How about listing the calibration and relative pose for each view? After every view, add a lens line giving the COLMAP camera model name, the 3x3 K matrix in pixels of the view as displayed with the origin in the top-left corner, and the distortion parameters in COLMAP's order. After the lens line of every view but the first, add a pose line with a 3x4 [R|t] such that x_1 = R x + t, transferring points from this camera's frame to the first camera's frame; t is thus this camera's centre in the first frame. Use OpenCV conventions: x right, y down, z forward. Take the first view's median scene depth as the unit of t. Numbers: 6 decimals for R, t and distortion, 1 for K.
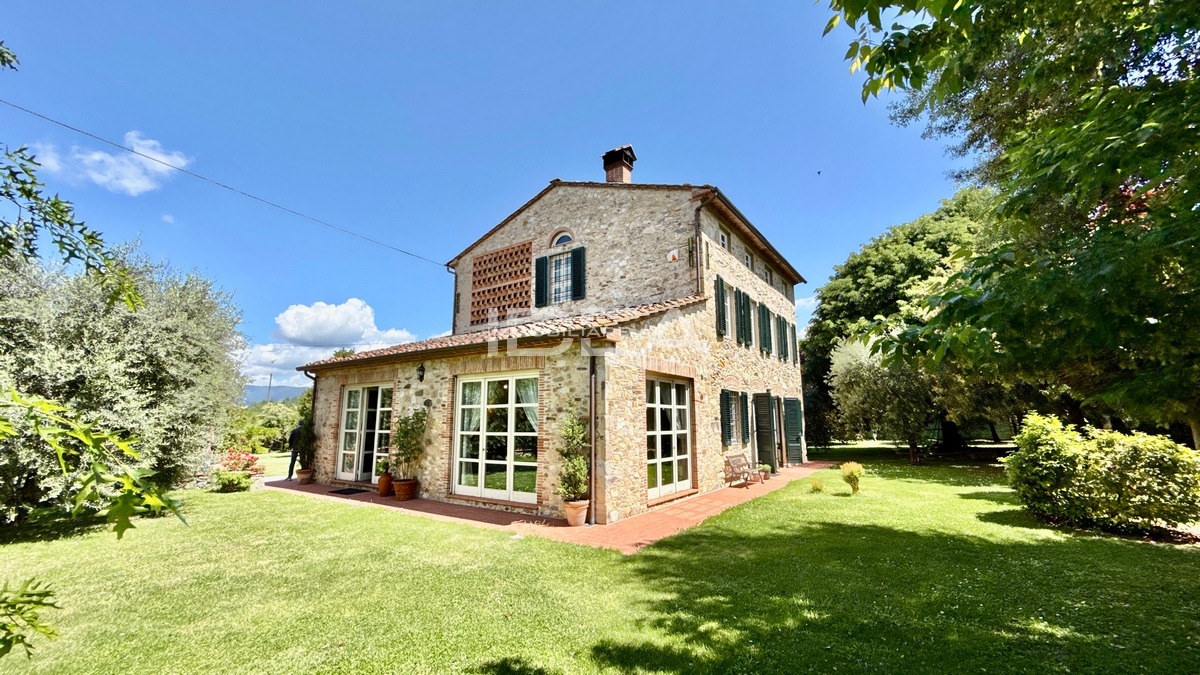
lens RADIAL K [[483.8, 0, 600.9], [0, 483.8, 339.1], [0, 0, 1]] dist [0.000016, -0.000002]
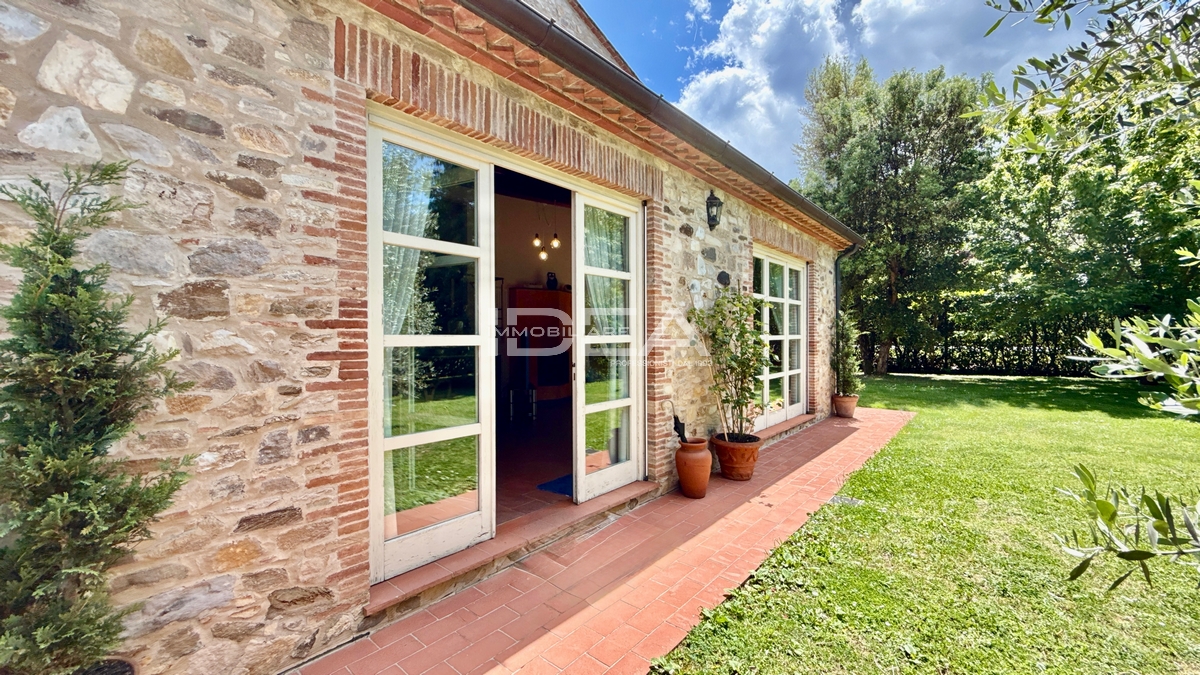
lens RADIAL K [[483.8, 0, 599.7], [0, 483.8, 336.9], [0, 0, 1]] dist [0.000016, -0.000002]
pose [[0.099626, 0.010292, 0.994972, -0.833573], [-0.164872, 0.986295, 0.006307, 0.201961], [-0.981271, -0.164671, 0.099957, 1.041672]]
